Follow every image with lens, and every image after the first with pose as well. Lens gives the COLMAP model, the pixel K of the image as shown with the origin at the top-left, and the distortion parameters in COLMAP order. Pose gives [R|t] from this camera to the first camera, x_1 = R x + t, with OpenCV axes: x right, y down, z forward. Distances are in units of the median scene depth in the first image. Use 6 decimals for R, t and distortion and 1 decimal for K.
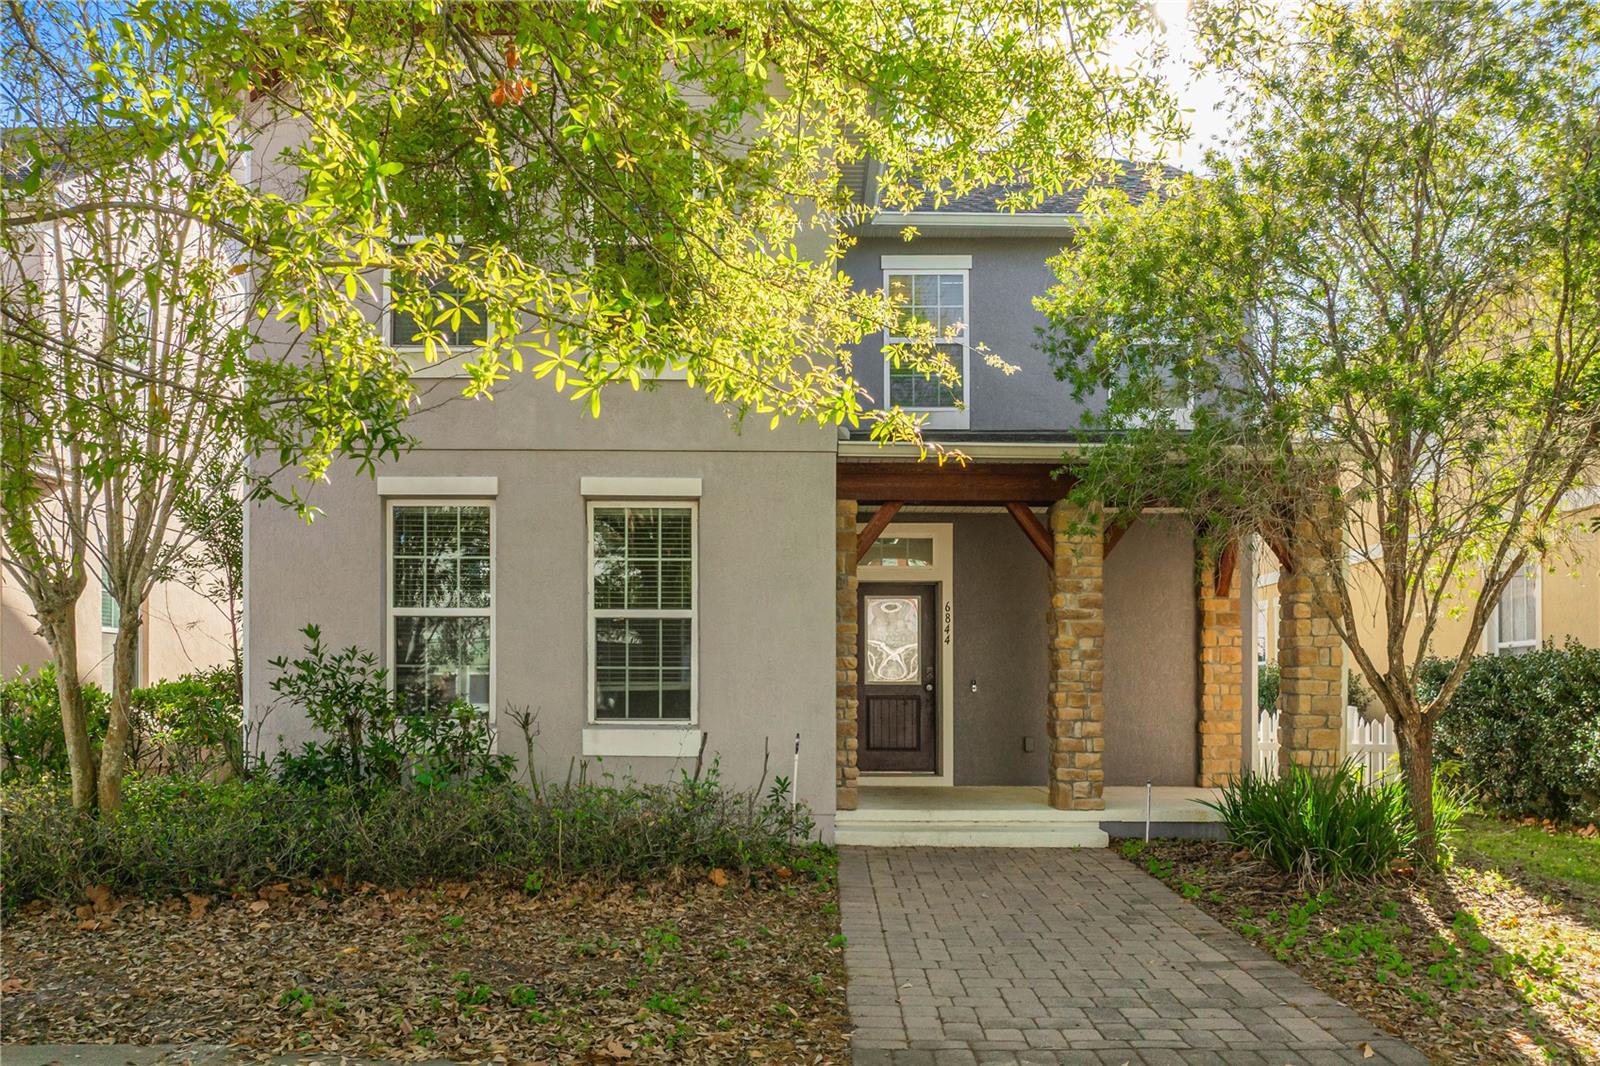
lens RADIAL K [[1121.3, 0, 807.7], [0, 1121.3, 532.7], [0, 0, 1]] dist [-0.004145, -0.050286]
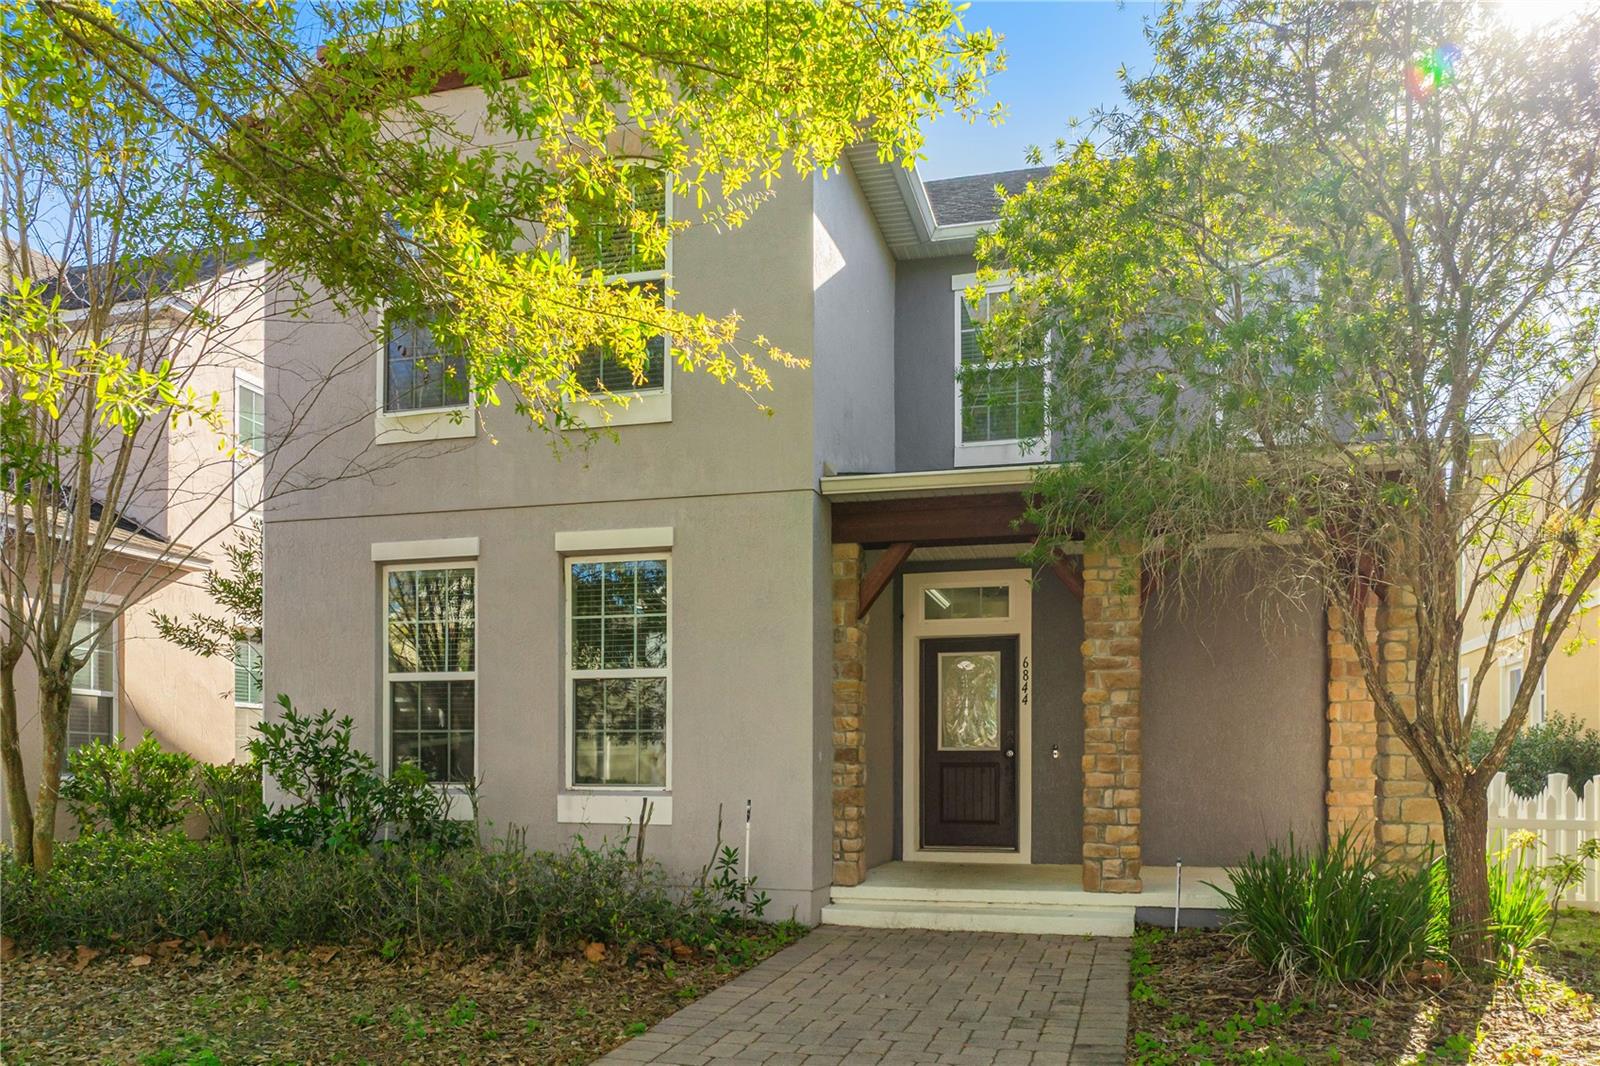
lens RADIAL K [[1152.0, 0, 800.1], [0, 1152.0, 619.2], [0, 0, 1]] dist [-0.038835, 0.002467]
pose [[0.967187, -0.034696, -0.251684, 0.243802], [0.037565, 0.999272, 0.006604, 0.025657], [0.251272, -0.015842, 0.967787, 0.101174]]
